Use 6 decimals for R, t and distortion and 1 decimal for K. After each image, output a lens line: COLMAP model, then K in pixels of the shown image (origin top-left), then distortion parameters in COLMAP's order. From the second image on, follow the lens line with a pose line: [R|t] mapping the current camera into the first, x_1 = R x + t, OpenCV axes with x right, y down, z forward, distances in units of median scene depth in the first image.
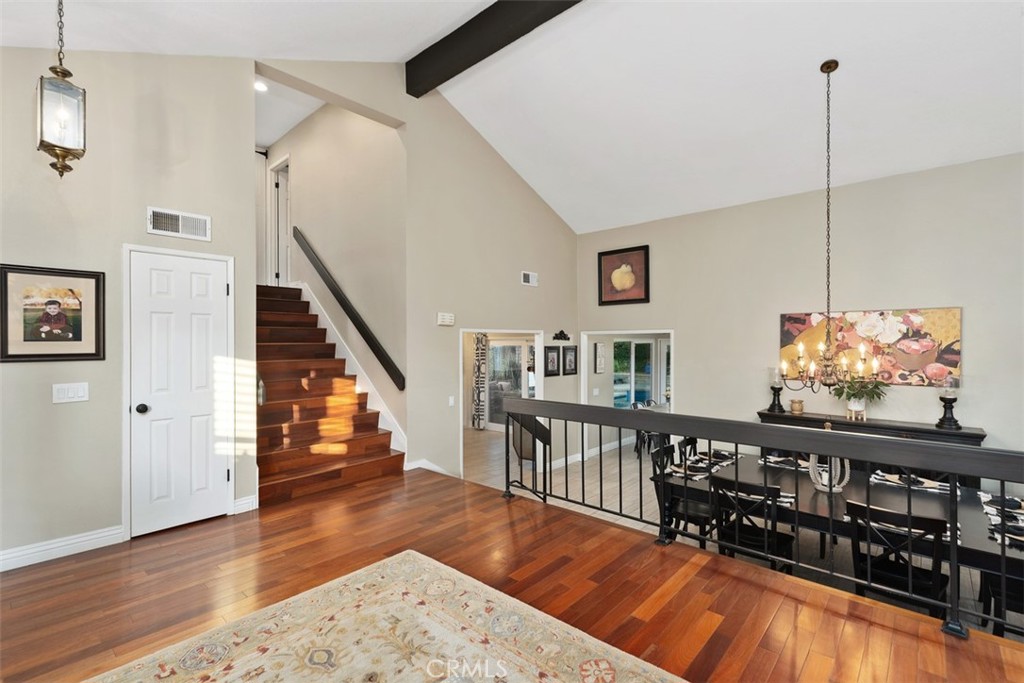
lens RADIAL K [[463.6, 0, 508.9], [0, 463.6, 341.1], [0, 0, 1]] dist [0.004405, 0.000122]
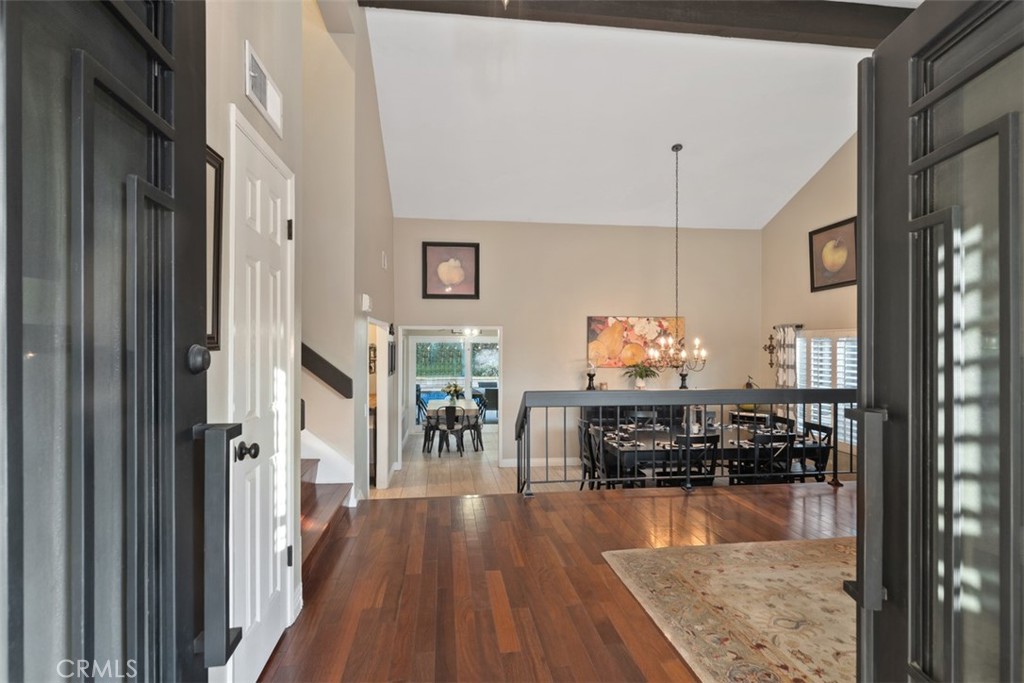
lens RADIAL K [[508.3, 0, 506.7], [0, 508.3, 343.2], [0, 0, 1]] dist [-0.000915, 0.000378]
pose [[0.647902, 0.002827, 0.761718, -0.766619], [-0.005668, 0.999983, 0.001110, 0.018770], [-0.761702, -0.005036, 0.647908, 0.332183]]
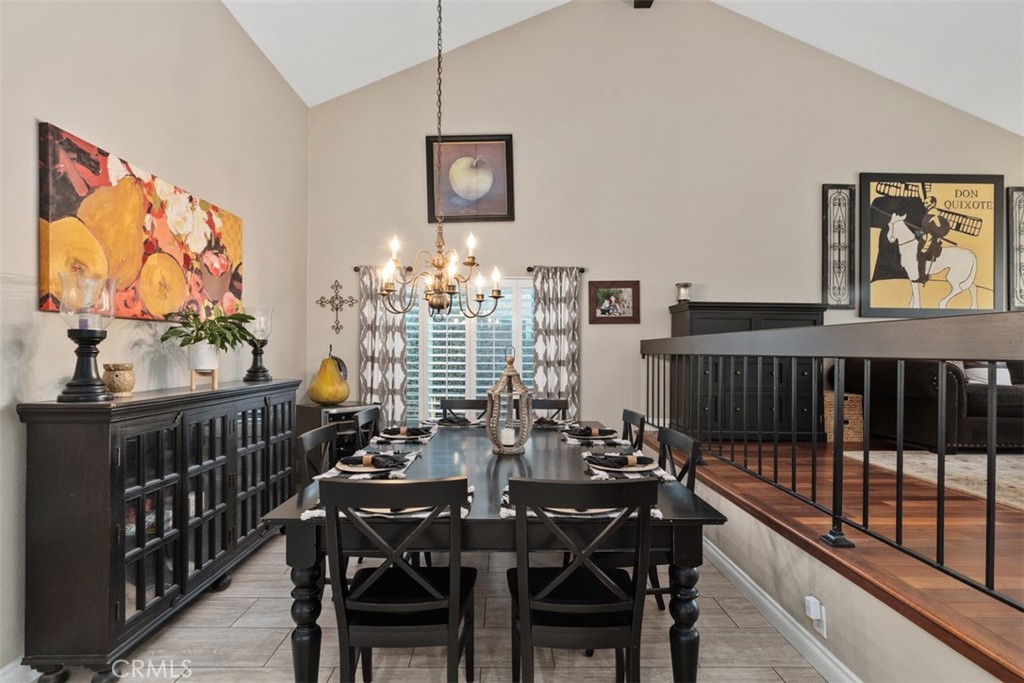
lens RADIAL K [[508.3, 0, 506.7], [0, 508.3, 343.2], [0, 0, 1]] dist [-0.000915, 0.000378]
pose [[-0.675638, 0.007366, 0.737196, 0.097360], [-0.006356, 0.999855, -0.015816, 0.135587], [-0.737206, -0.015372, -0.675493, 1.238348]]
